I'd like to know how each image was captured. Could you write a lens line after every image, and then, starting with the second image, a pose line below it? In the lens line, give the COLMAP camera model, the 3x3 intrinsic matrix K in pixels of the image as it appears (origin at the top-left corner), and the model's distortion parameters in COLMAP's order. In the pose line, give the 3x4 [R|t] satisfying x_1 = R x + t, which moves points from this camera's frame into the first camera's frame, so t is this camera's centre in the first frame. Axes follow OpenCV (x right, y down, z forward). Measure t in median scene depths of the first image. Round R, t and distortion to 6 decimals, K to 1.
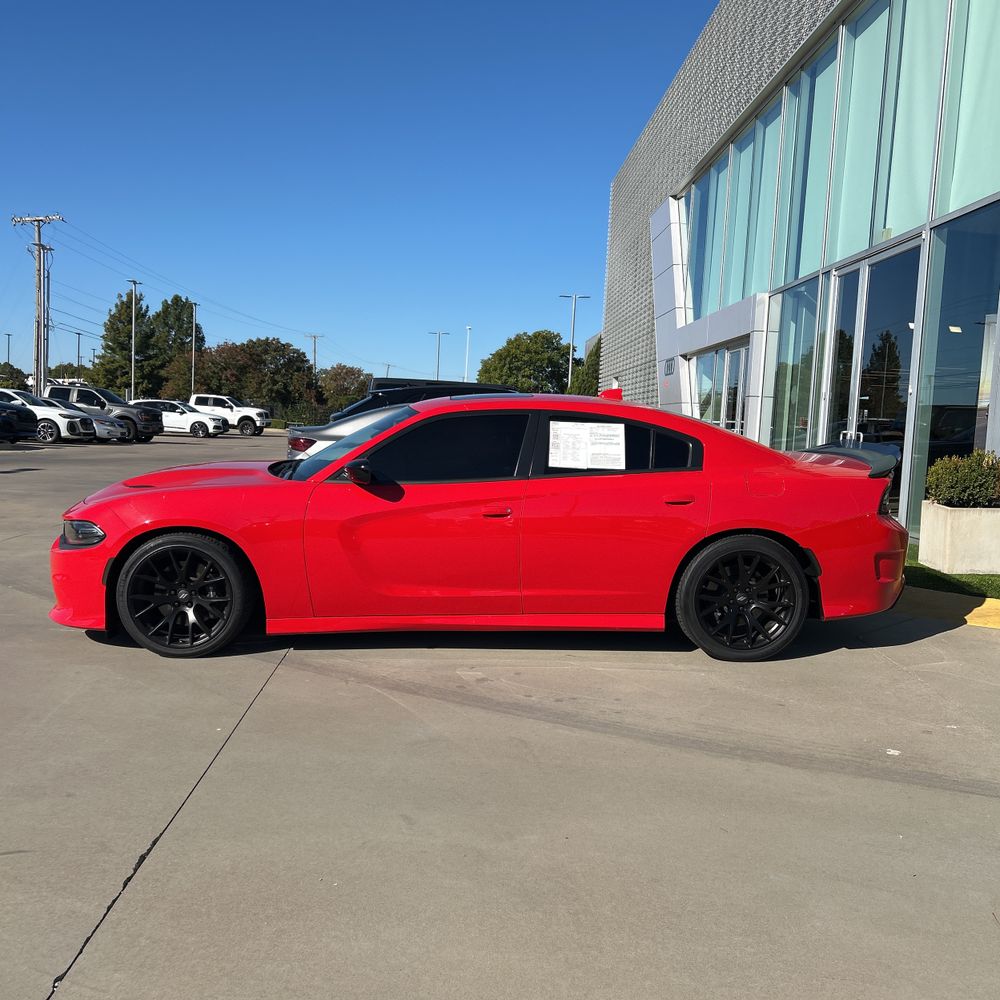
lens RADIAL K [[1011.8, 0, 505.3], [0, 1011.8, 505.8], [0, 0, 1]] dist [0.006682, 0.000000]
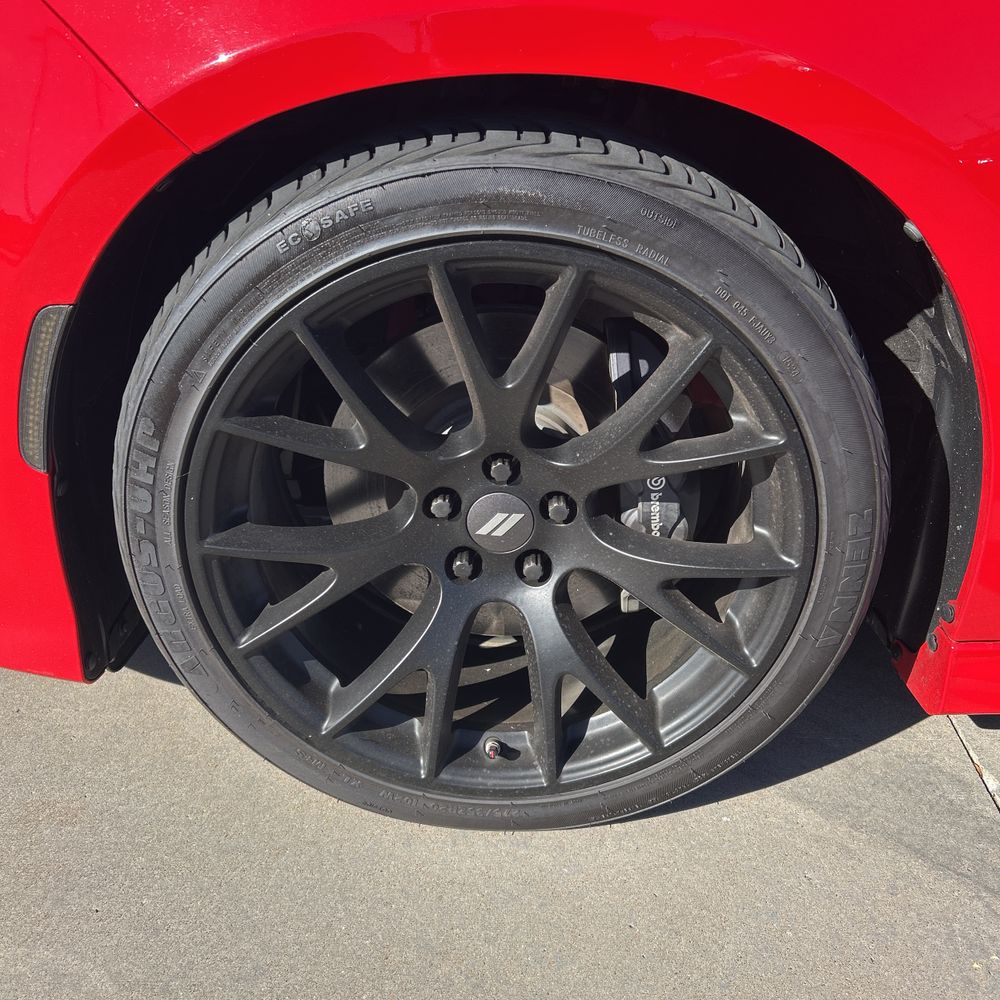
lens RADIAL K [[1011.8, 0, 500.0], [0, 1011.8, 496.5], [0, 0, 1]] dist [0.006682, 0.000000]
pose [[0.998698, 0.022682, -0.045700, -0.115941], [-0.005115, 0.935736, 0.352664, 0.009047], [0.050762, -0.351971, 0.934634, 0.314729]]
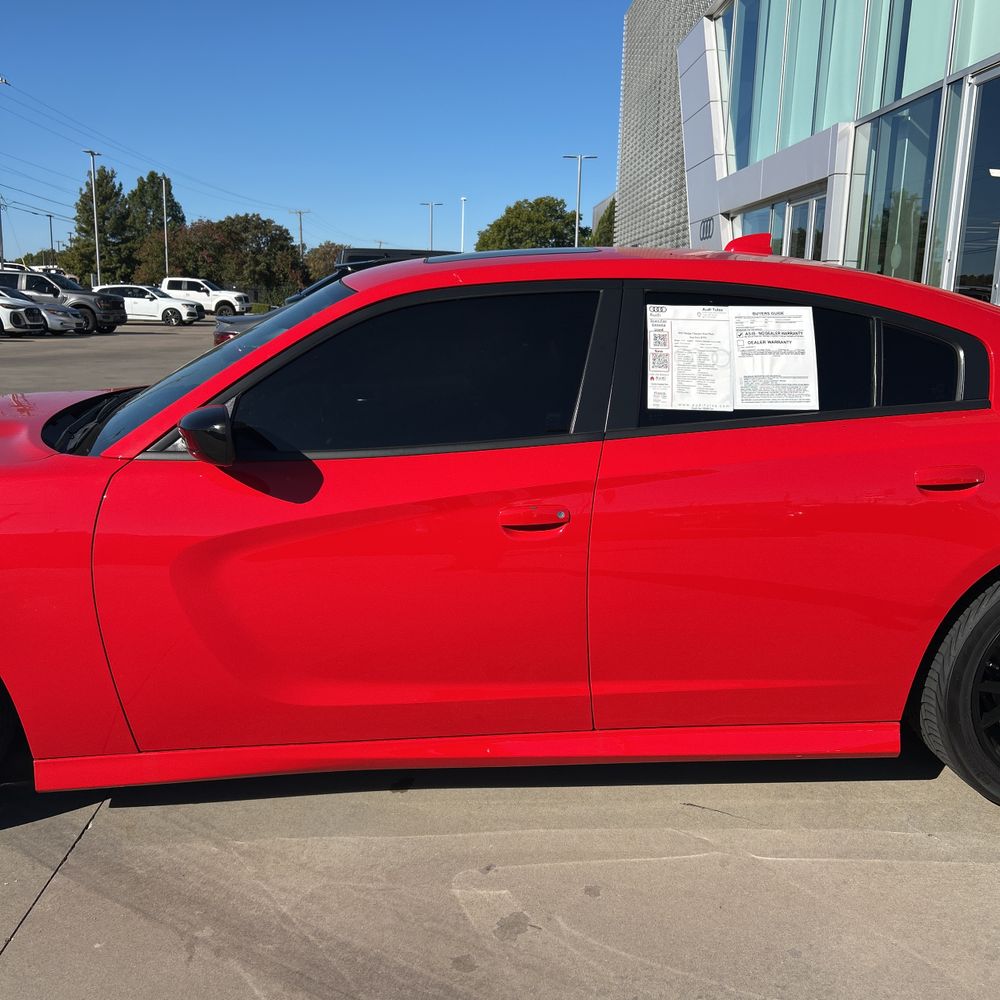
lens RADIAL K [[1011.8, 0, 504.1], [0, 1011.8, 489.9], [0, 0, 1]] dist [0.006682, 0.000000]
pose [[0.999713, -0.023644, -0.003943, -0.007283], [0.023924, 0.994402, 0.102916, -0.019240], [0.001487, -0.102981, 0.994682, 0.210769]]
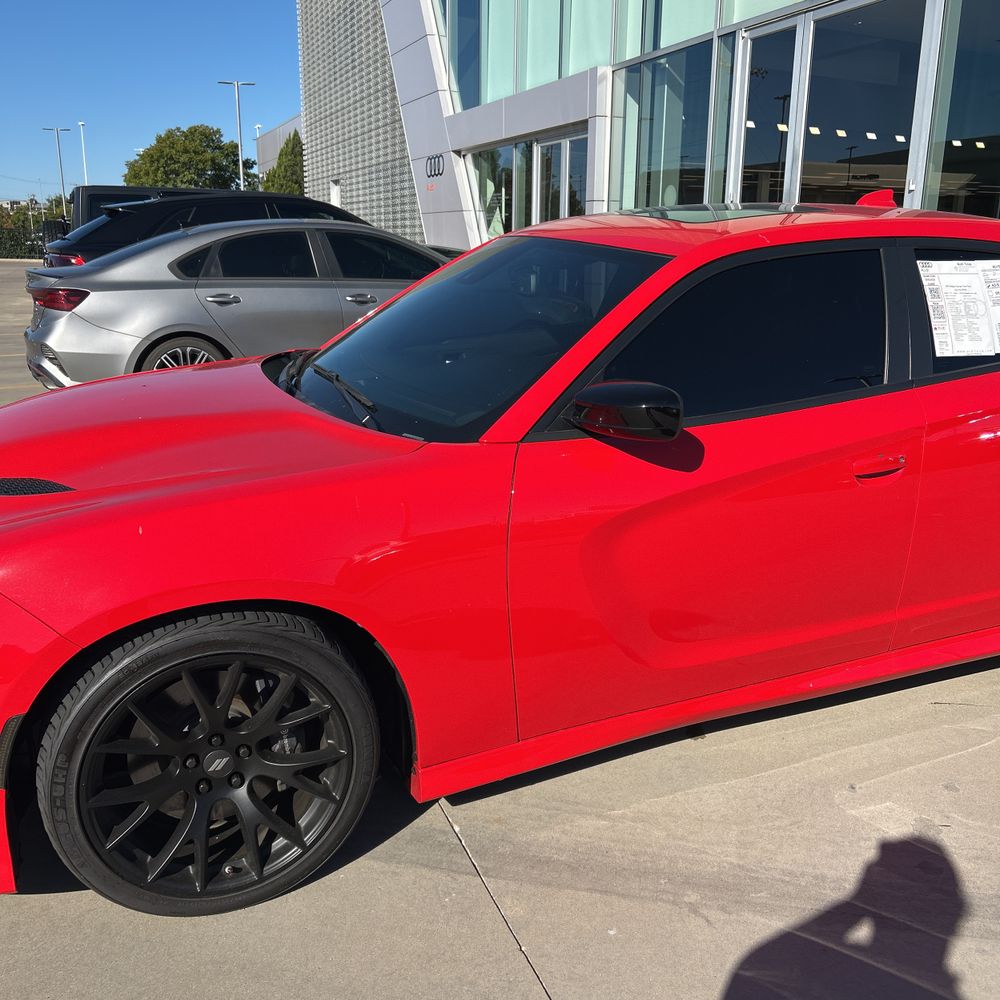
lens RADIAL K [[1011.8, 0, 505.5], [0, 1011.8, 501.1], [0, 0, 1]] dist [0.006682, 0.000000]
pose [[0.936611, -0.121099, 0.328778, -0.123510], [0.060431, 0.980142, 0.188862, -0.028824], [-0.345121, -0.157022, 0.925330, 0.230940]]
